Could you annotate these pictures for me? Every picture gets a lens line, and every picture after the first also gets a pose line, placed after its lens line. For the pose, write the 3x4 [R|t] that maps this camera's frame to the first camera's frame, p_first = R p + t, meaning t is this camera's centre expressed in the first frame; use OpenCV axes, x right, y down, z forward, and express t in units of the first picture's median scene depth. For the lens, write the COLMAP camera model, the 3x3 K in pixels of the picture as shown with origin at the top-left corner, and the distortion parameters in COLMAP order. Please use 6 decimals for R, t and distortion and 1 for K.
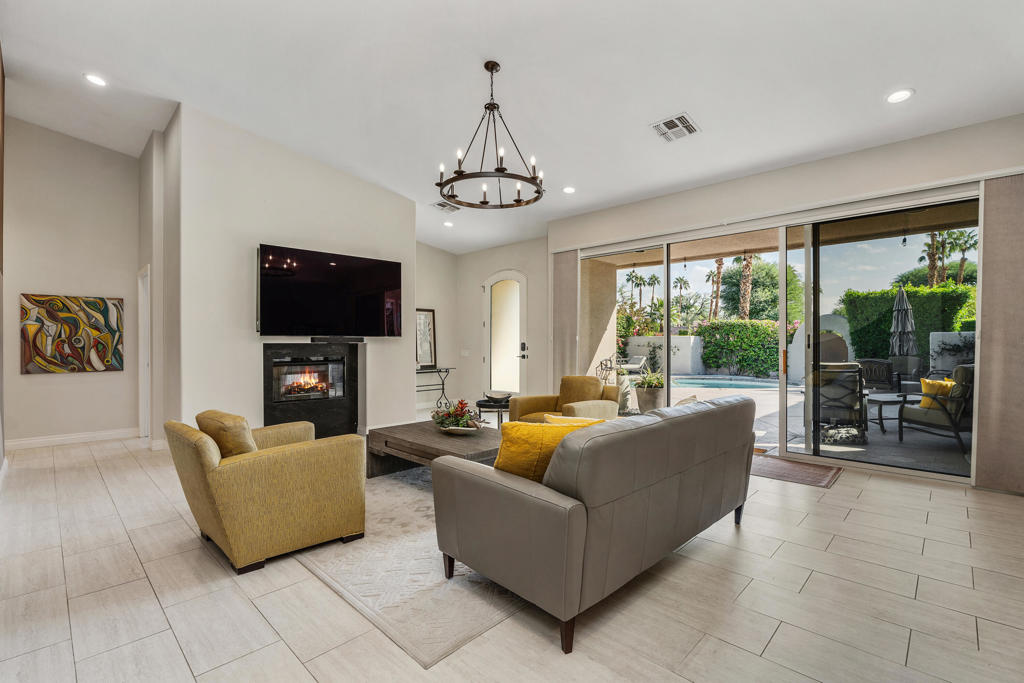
lens RADIAL K [[456.5, 0, 512.0], [0, 456.5, 341.5], [0, 0, 1]] dist [0.000001, -0.000003]
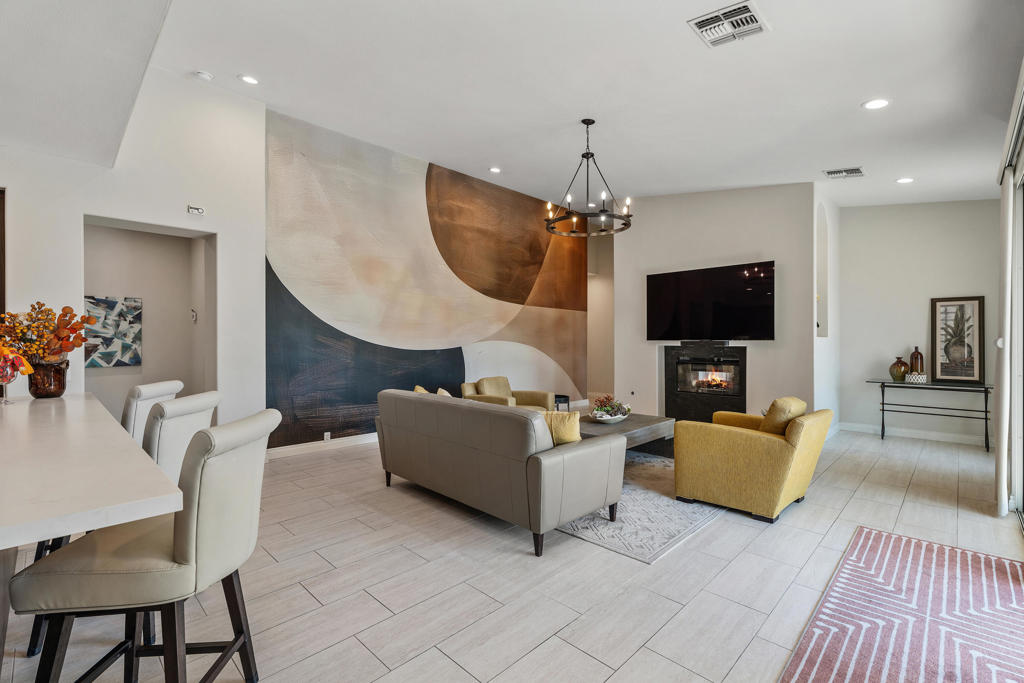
lens RADIAL K [[463.3, 0, 512.0], [0, 463.3, 341.5], [0, 0, 1]] dist [-0.001453, -0.000050]
pose [[-0.011387, 0.007887, -0.999904, 0.798073], [0.005667, 0.999953, 0.007822, -0.021453], [0.999919, -0.005577, -0.011431, 0.541846]]
